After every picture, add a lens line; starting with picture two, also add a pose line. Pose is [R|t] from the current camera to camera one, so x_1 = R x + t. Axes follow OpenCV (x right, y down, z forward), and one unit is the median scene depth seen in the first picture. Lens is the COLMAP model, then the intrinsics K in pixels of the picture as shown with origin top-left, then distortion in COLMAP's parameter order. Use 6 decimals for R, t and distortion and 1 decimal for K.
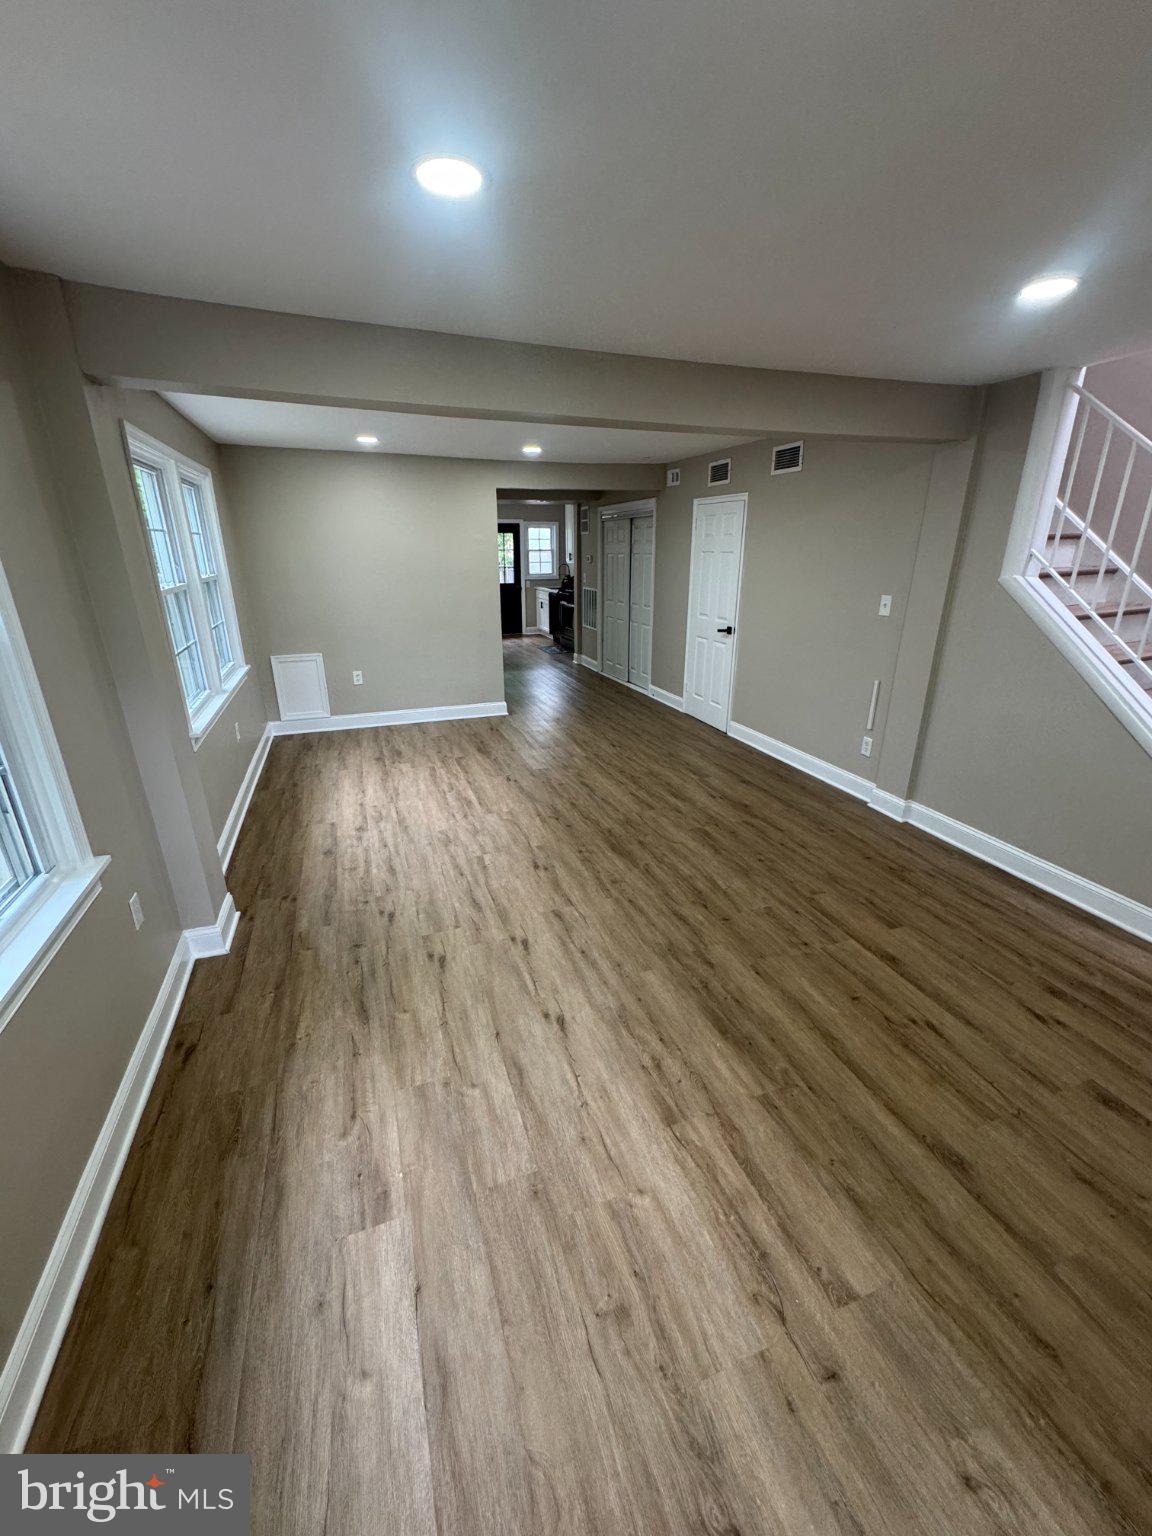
lens RADIAL K [[614.3, 0, 580.4], [0, 614.3, 765.7], [0, 0, 1]] dist [-0.006258, 0.000288]
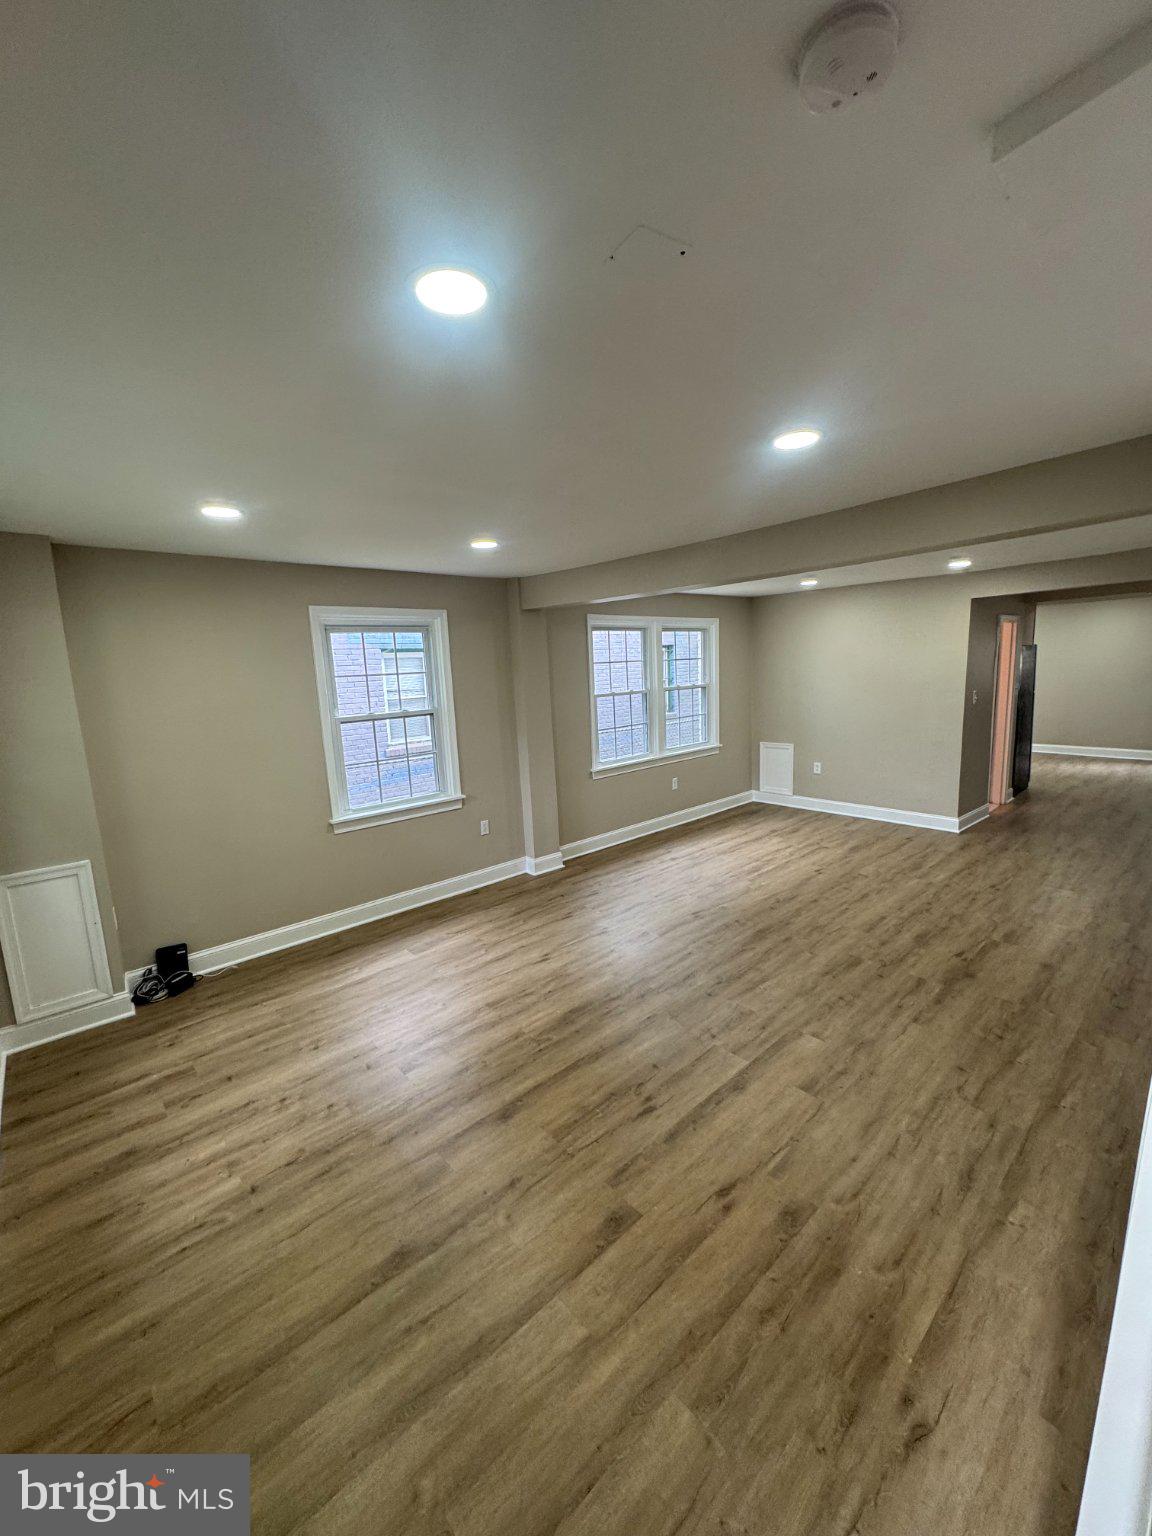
lens RADIAL K [[614.3, 0, 570.6], [0, 614.3, 763.2], [0, 0, 1]] dist [-0.006258, 0.000288]
pose [[0.358466, 0.130512, -0.924375, 0.833549], [-0.274243, 0.961212, 0.029364, -0.085160], [0.892353, 0.242977, 0.380354, 0.191397]]
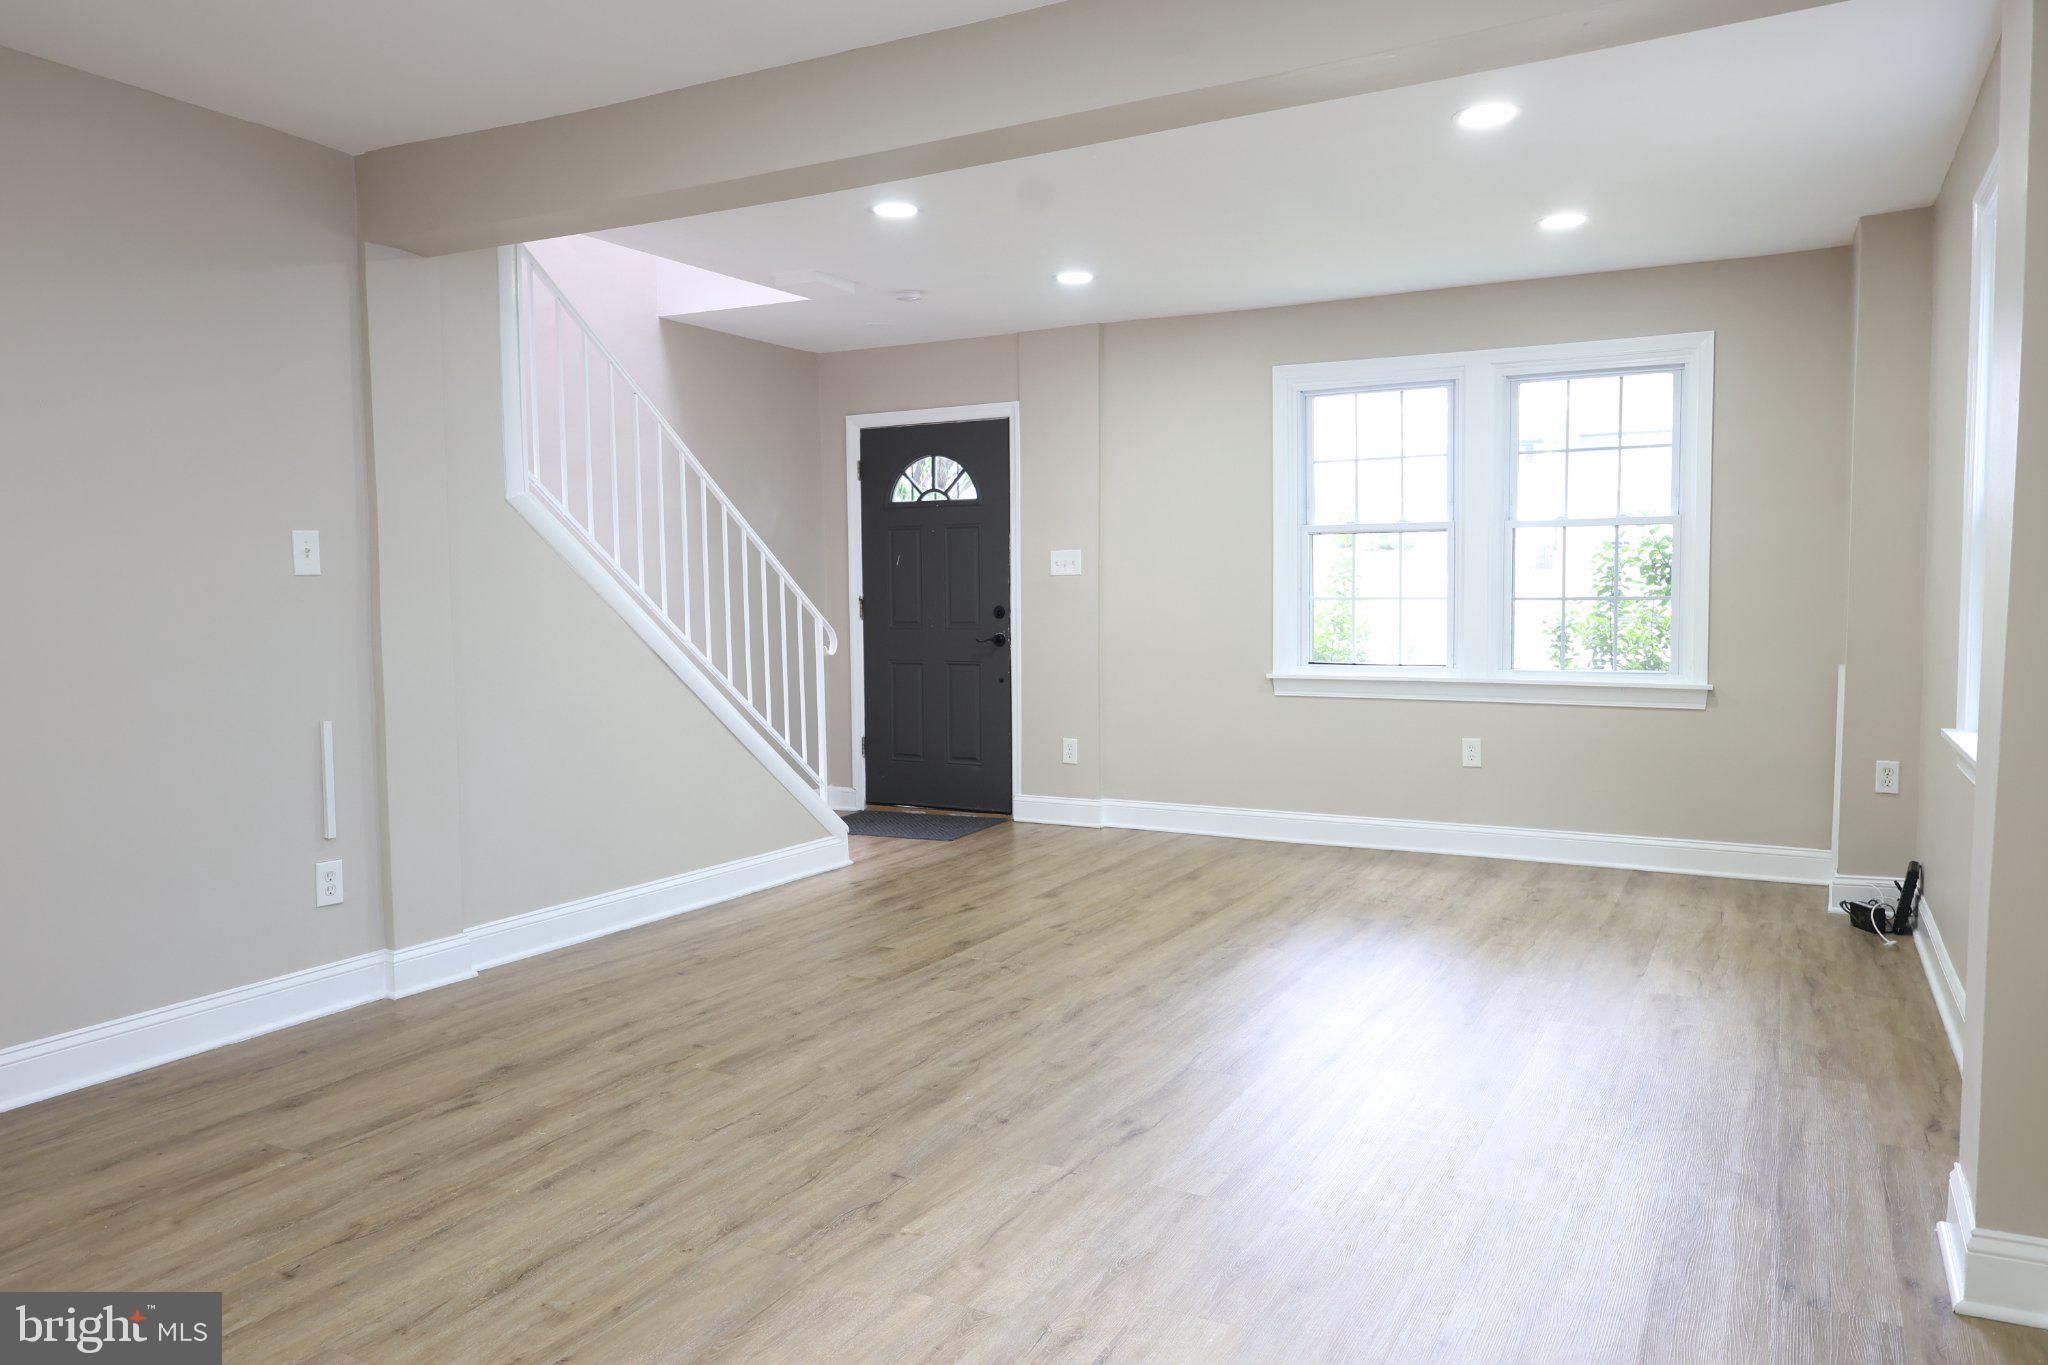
lens RADIAL K [[1399.5, 0, 1027.1], [0, 1399.5, 676.0], [0, 0, 1]] dist [-0.017775, 0.009458]
pose [[-0.661667, -0.032392, 0.749097, -0.592879], [0.265502, 0.924213, 0.274479, -0.318617], [-0.701217, 0.380501, -0.602922, 1.282667]]
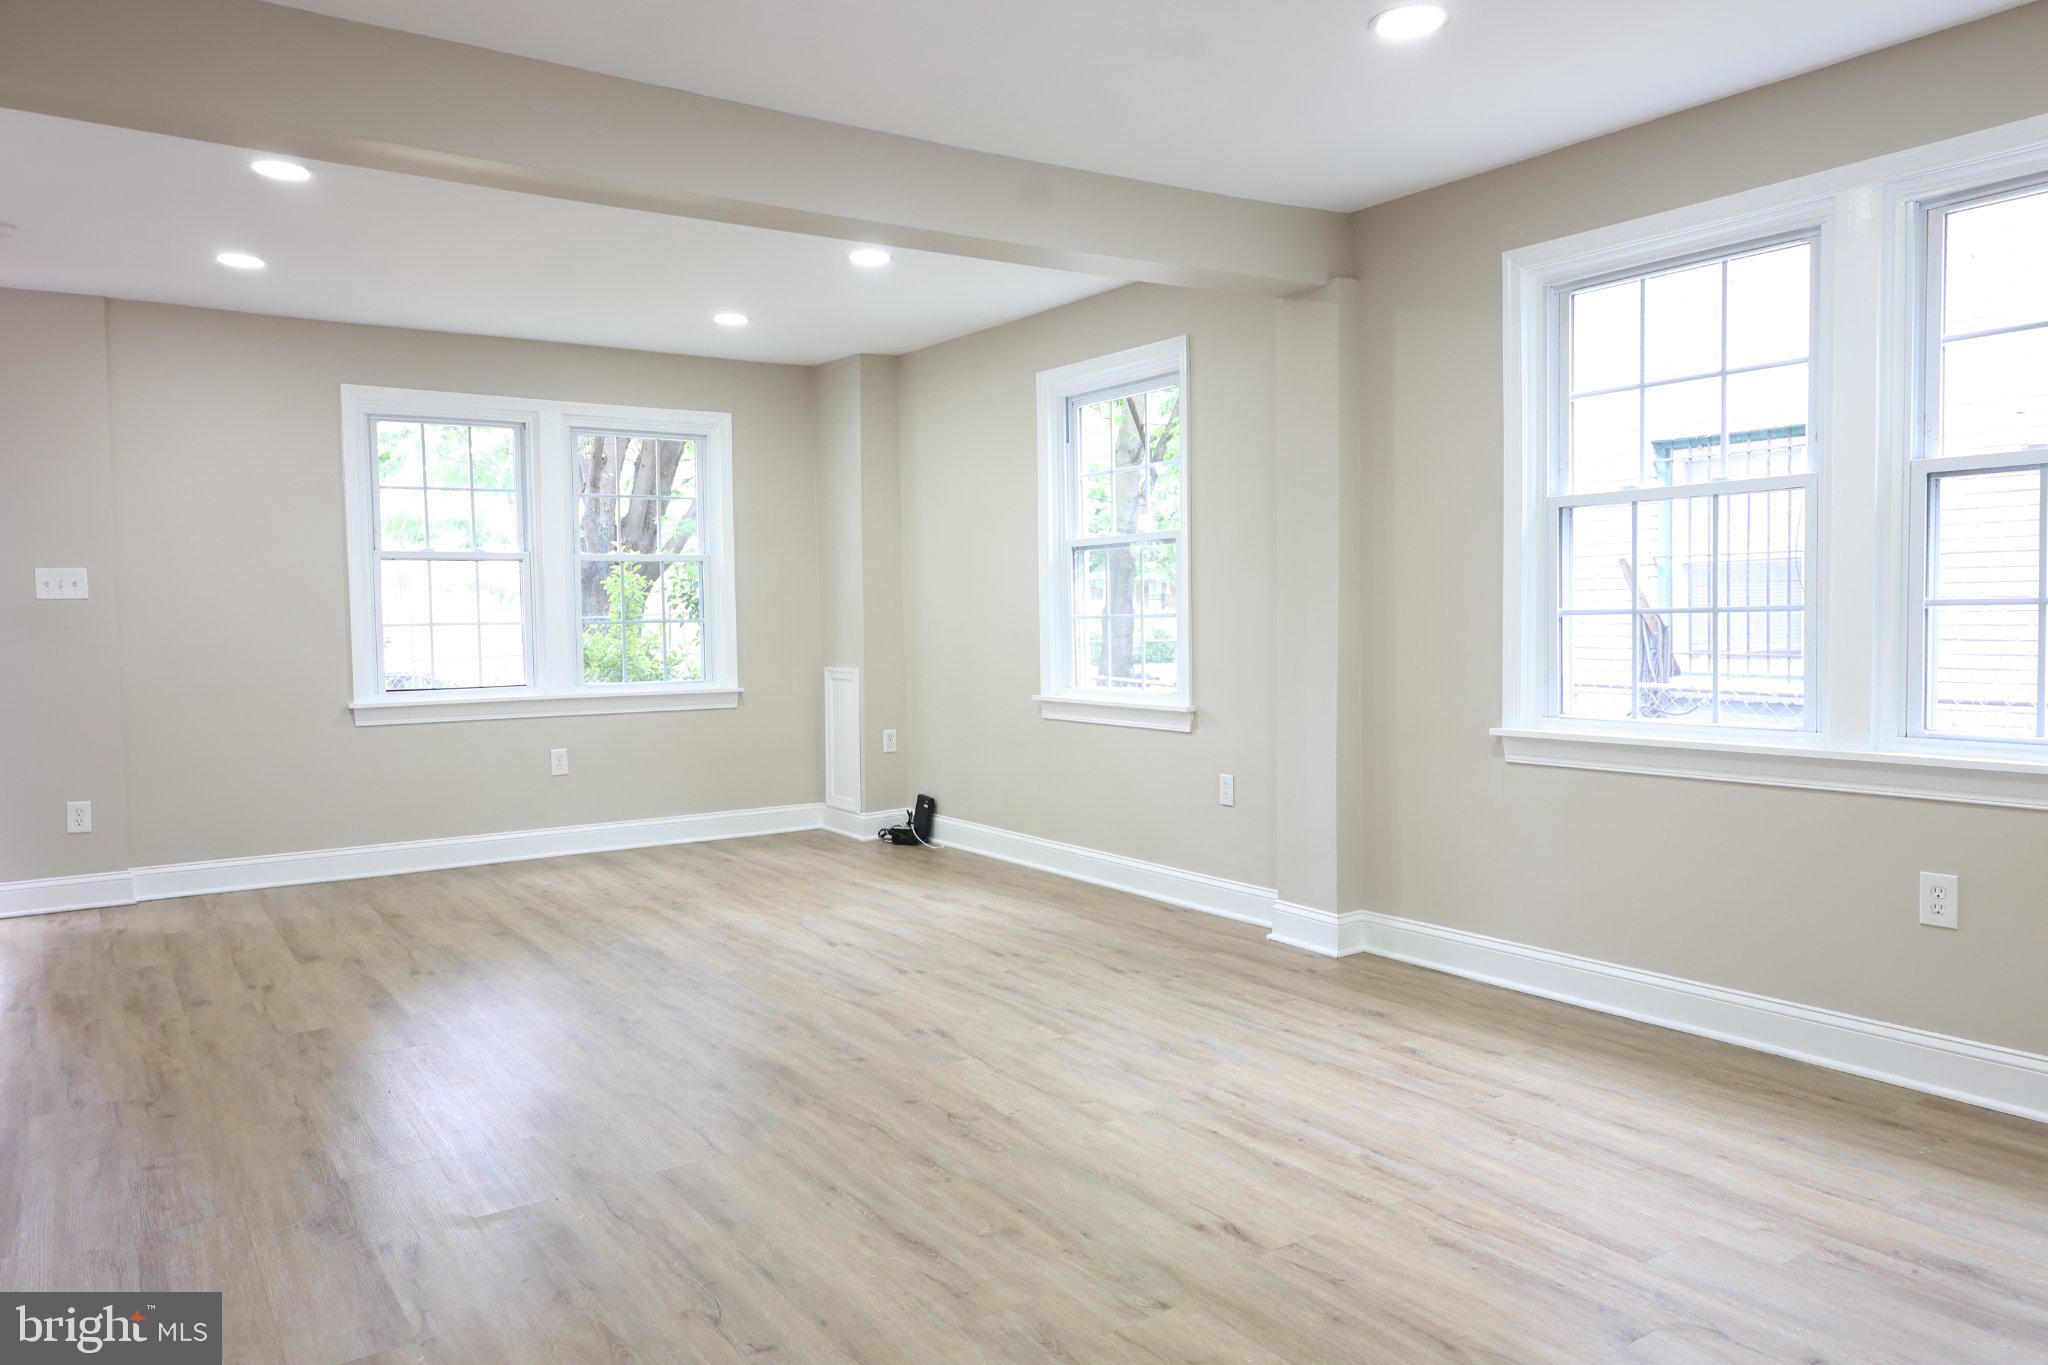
lens RADIAL K [[1399.5, 0, 1020.2], [0, 1399.5, 681.2], [0, 0, 1]] dist [-0.017775, 0.009458]
pose [[-0.970653, 0.032798, -0.238236, 0.109471], [-0.061596, 0.923701, 0.378129, -0.461930], [0.232460, 0.381707, -0.894574, 1.670673]]
